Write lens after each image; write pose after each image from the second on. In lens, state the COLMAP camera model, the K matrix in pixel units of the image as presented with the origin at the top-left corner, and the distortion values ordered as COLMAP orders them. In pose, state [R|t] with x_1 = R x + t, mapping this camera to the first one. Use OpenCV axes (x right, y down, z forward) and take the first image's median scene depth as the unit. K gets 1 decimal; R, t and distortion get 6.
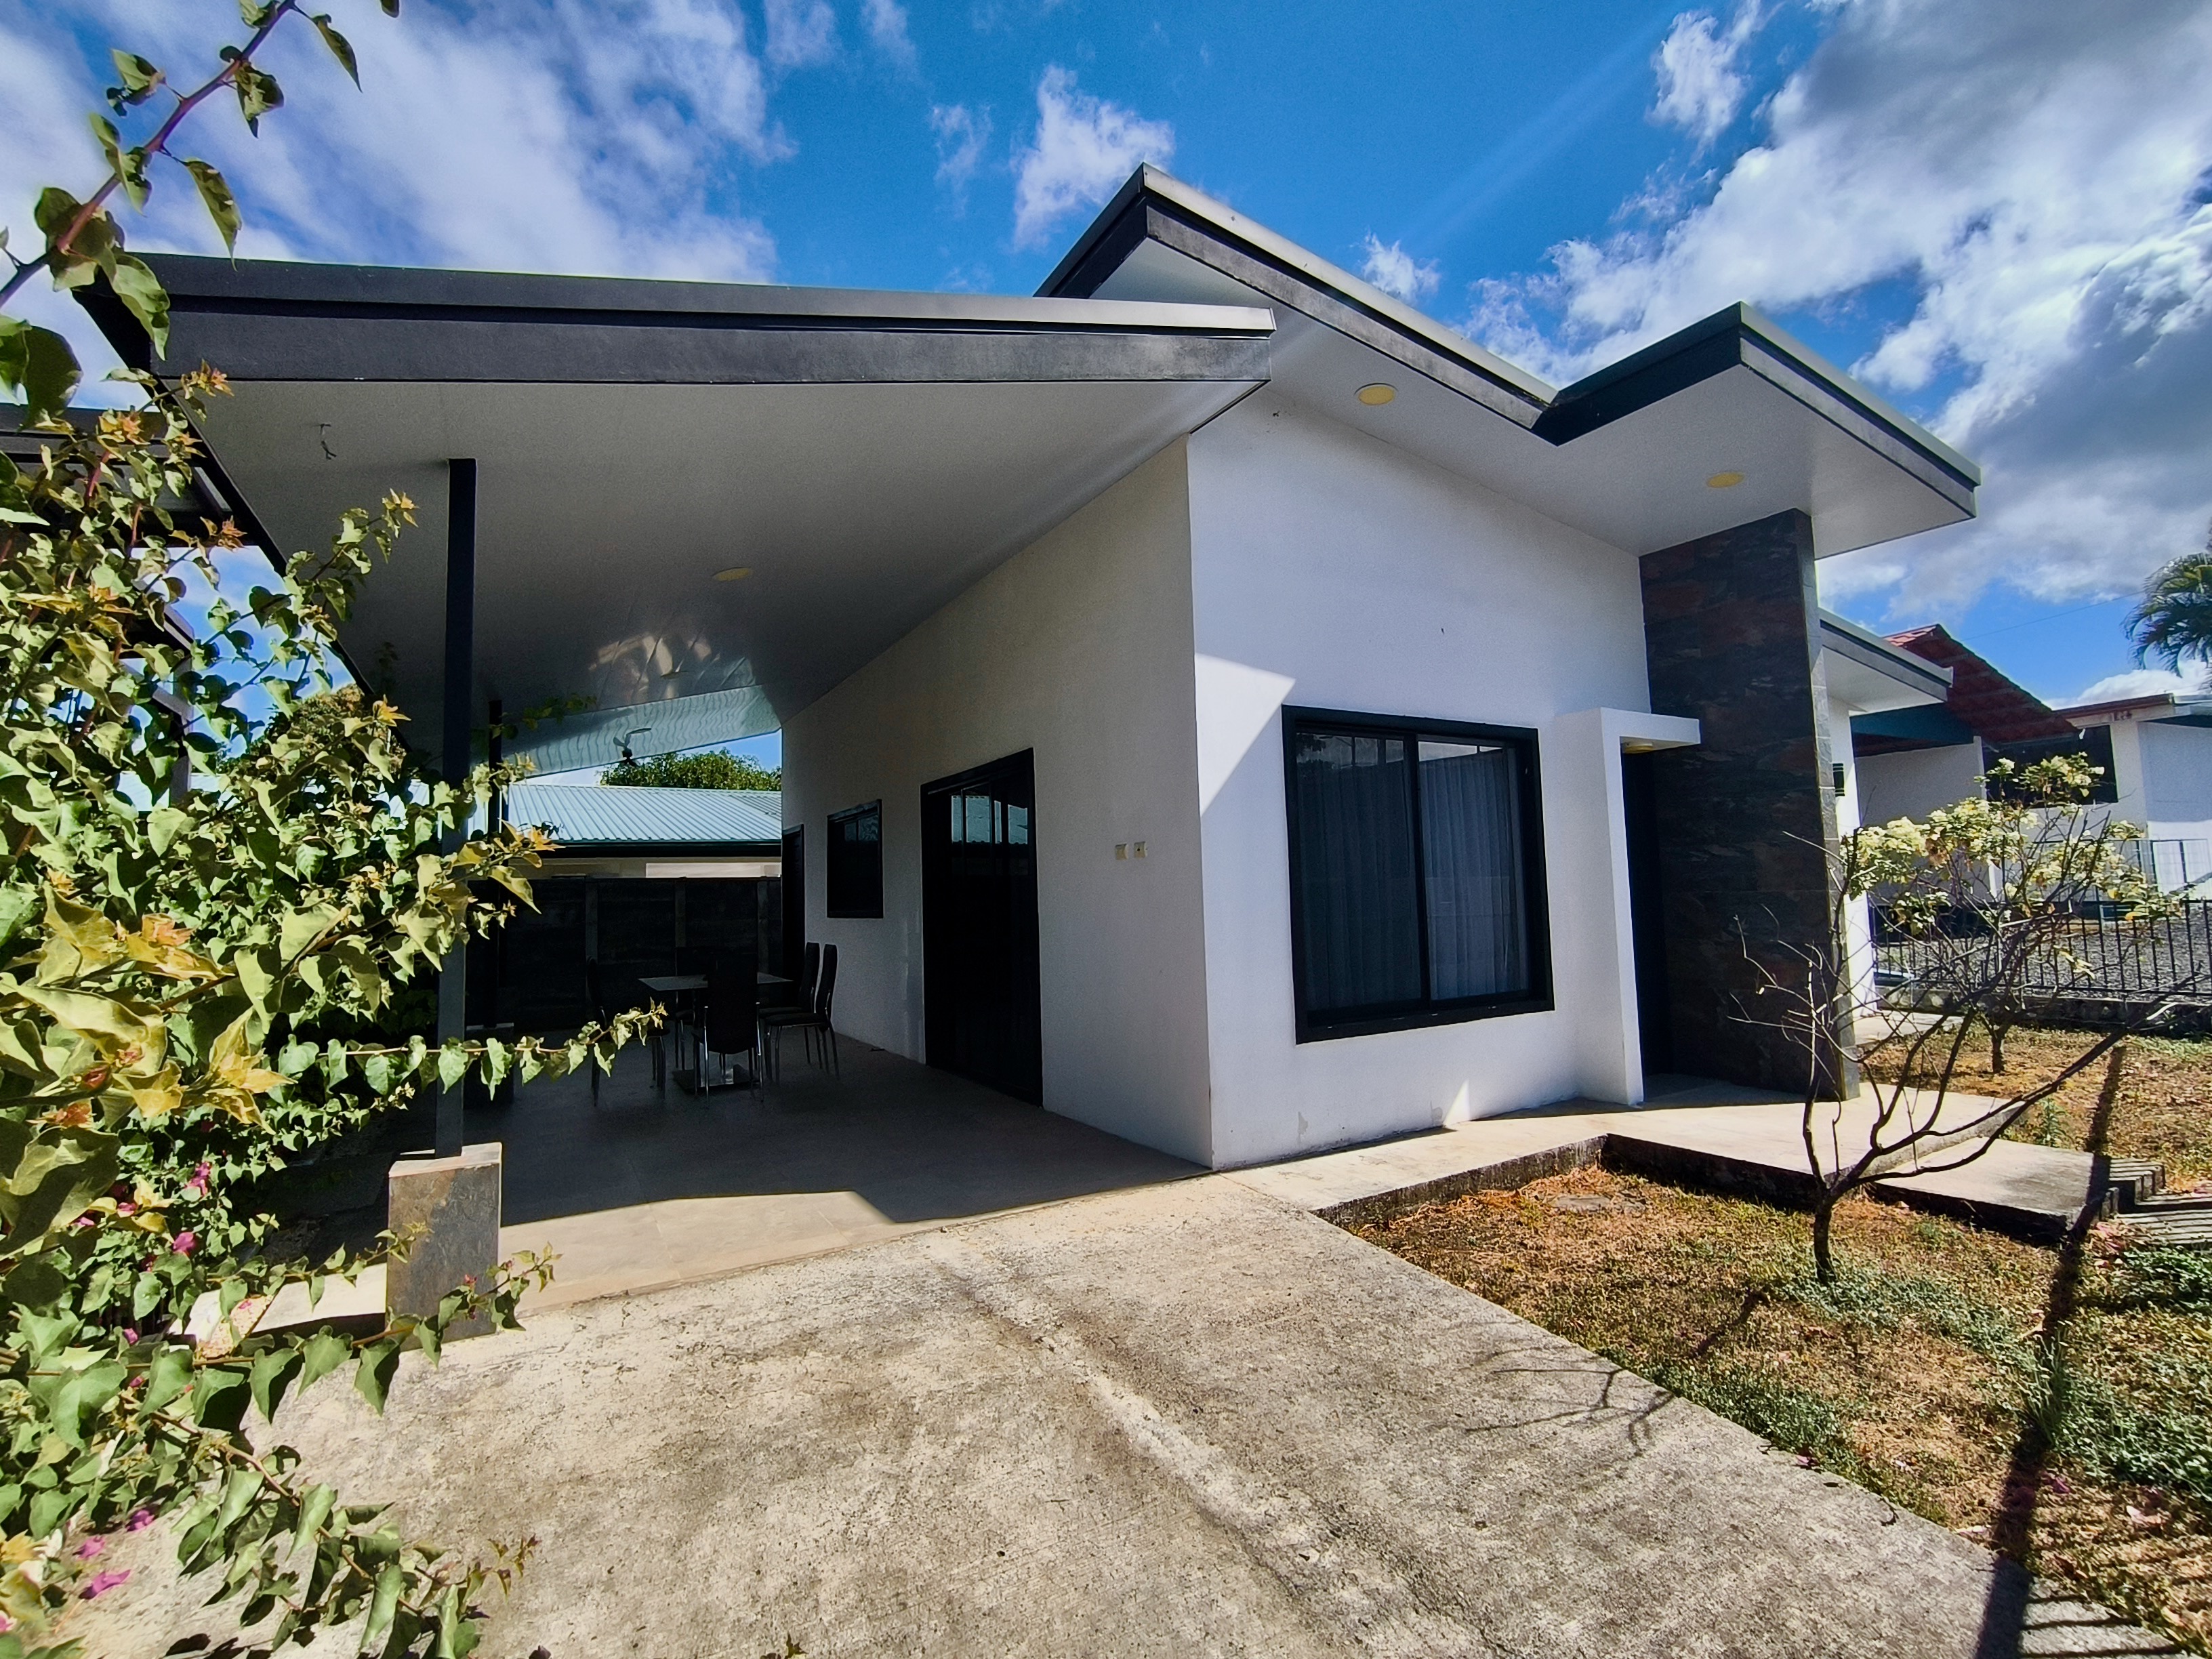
lens RADIAL K [[1016.7, 0, 1121.9], [0, 1016.7, 823.6], [0, 0, 1]] dist [-0.005418, -0.000032]
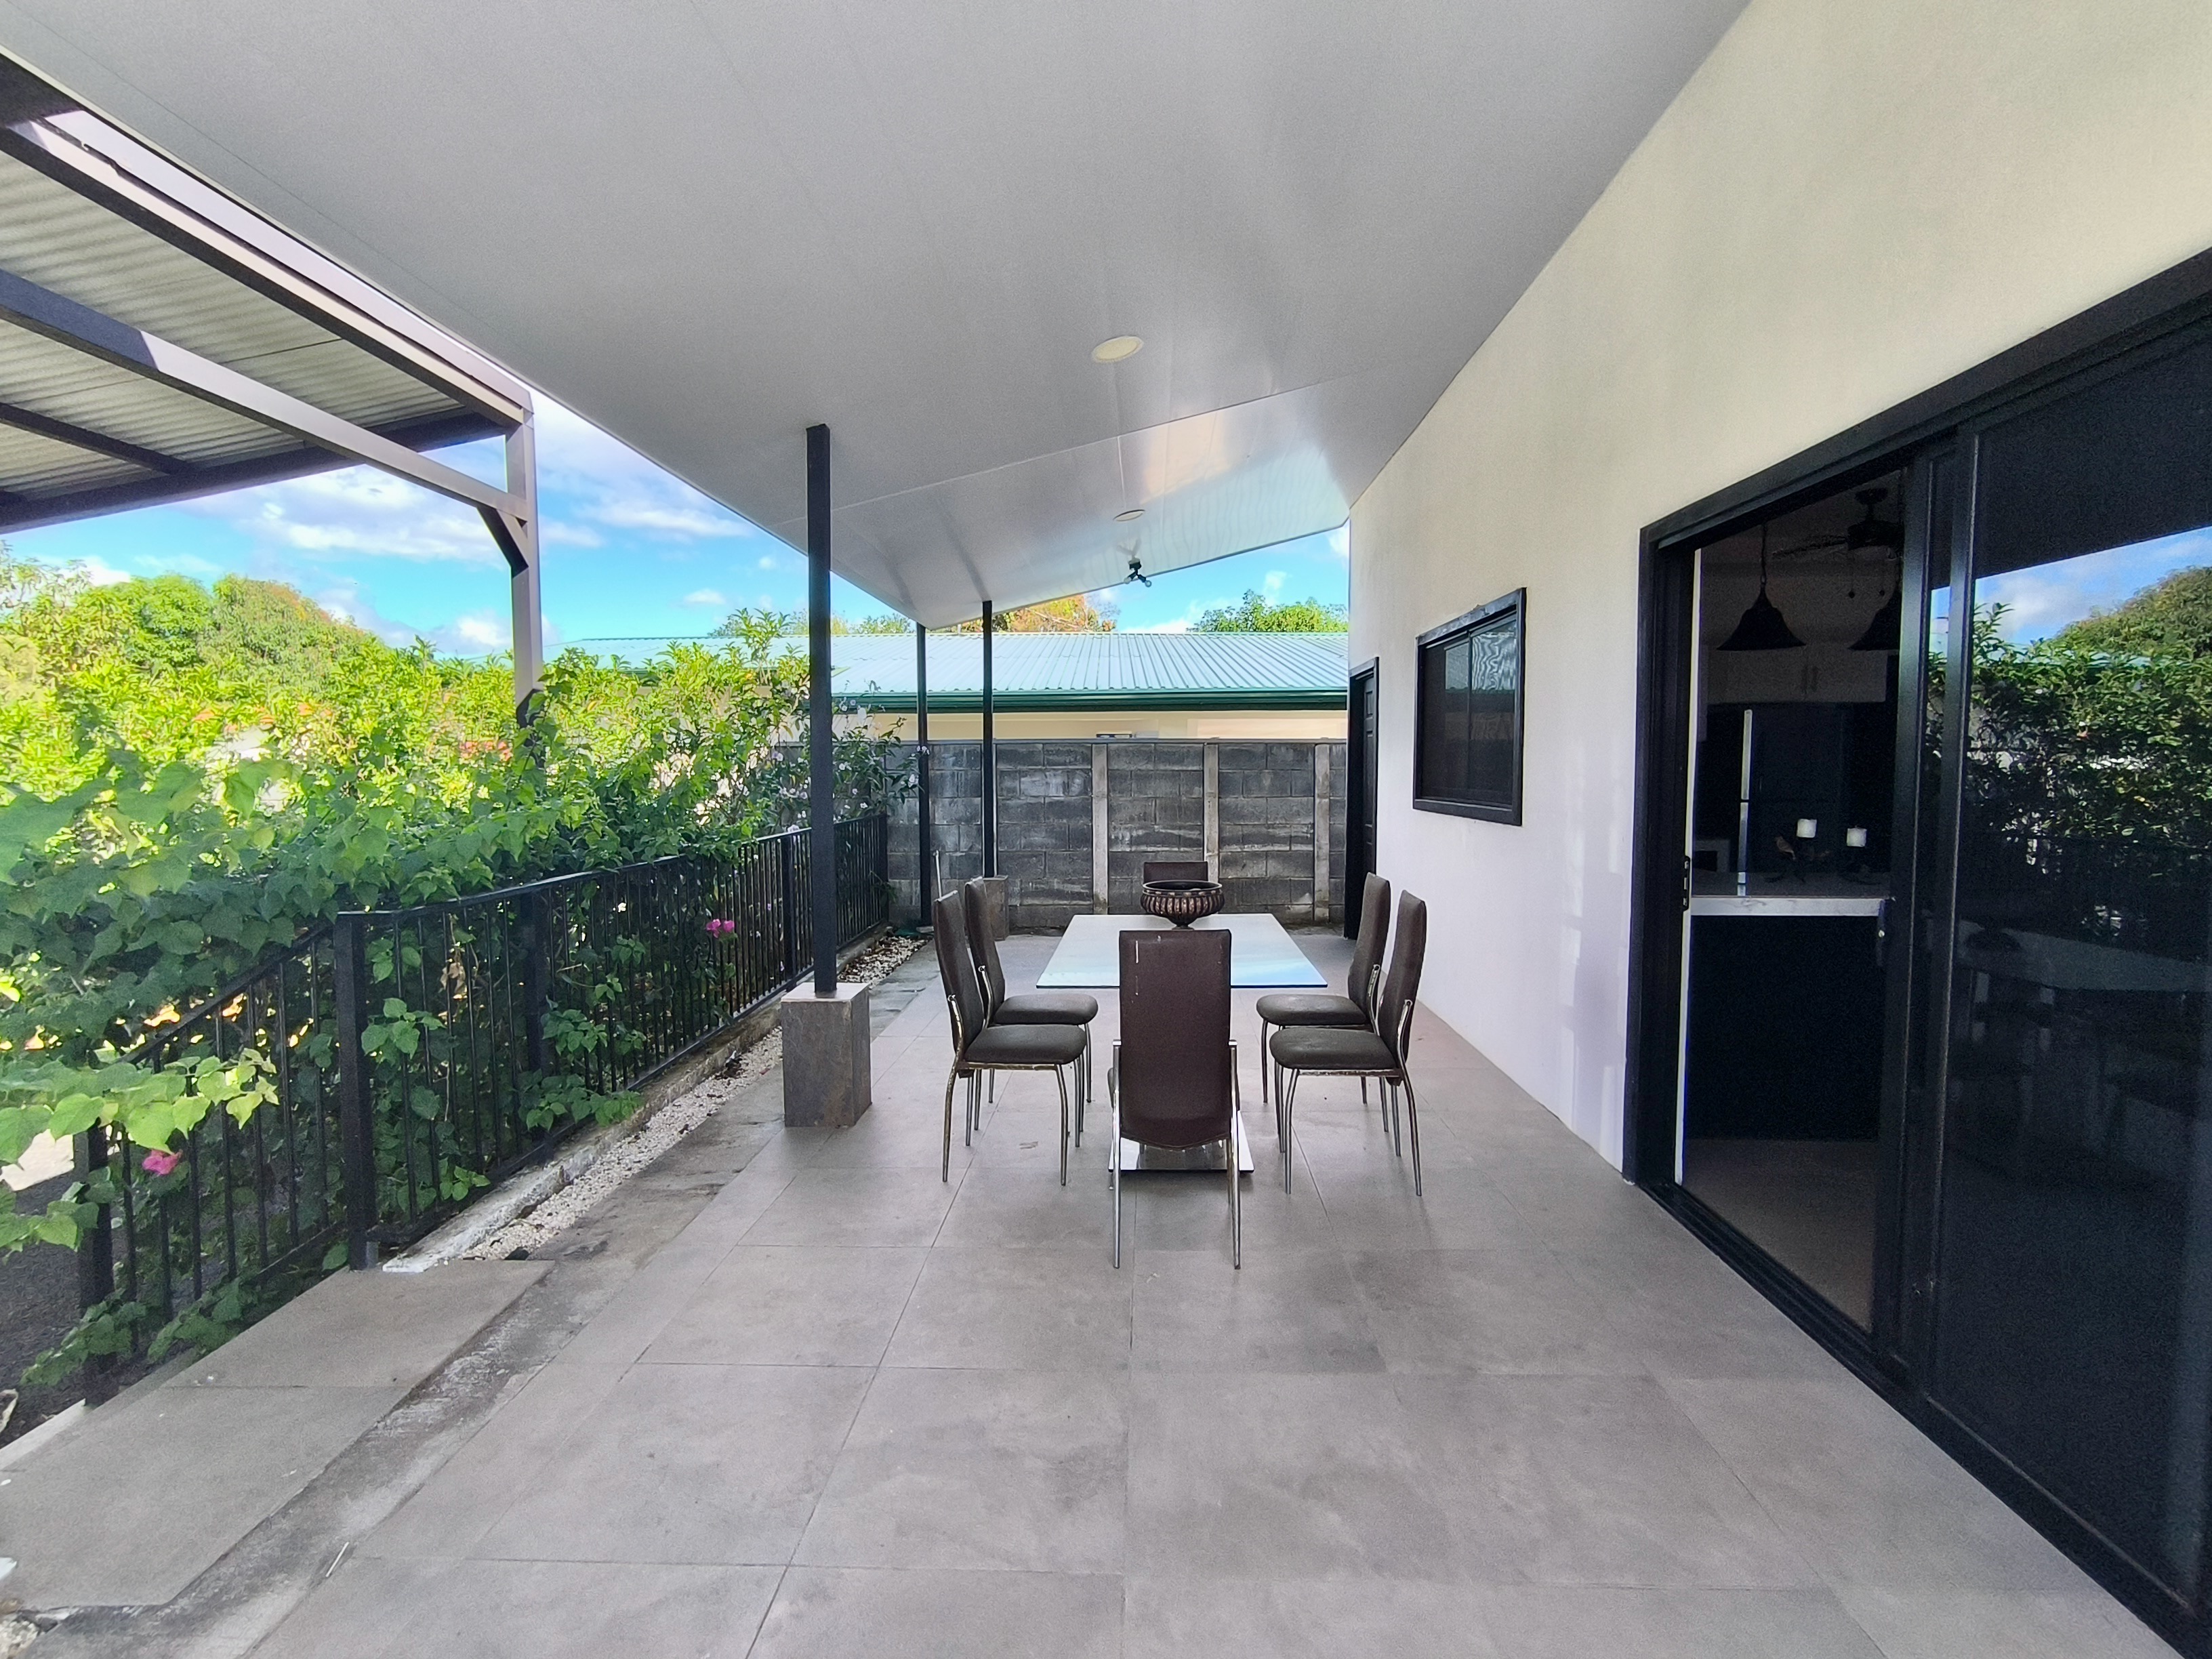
lens RADIAL K [[1016.7, 0, 1111.0], [0, 1016.7, 831.0], [0, 0, 1]] dist [-0.005418, -0.000032]
pose [[0.840231, 0.064254, -0.538408, -0.120024], [0.013738, 0.990113, 0.139600, 0.019462], [0.542054, -0.124693, 0.831041, 0.419671]]
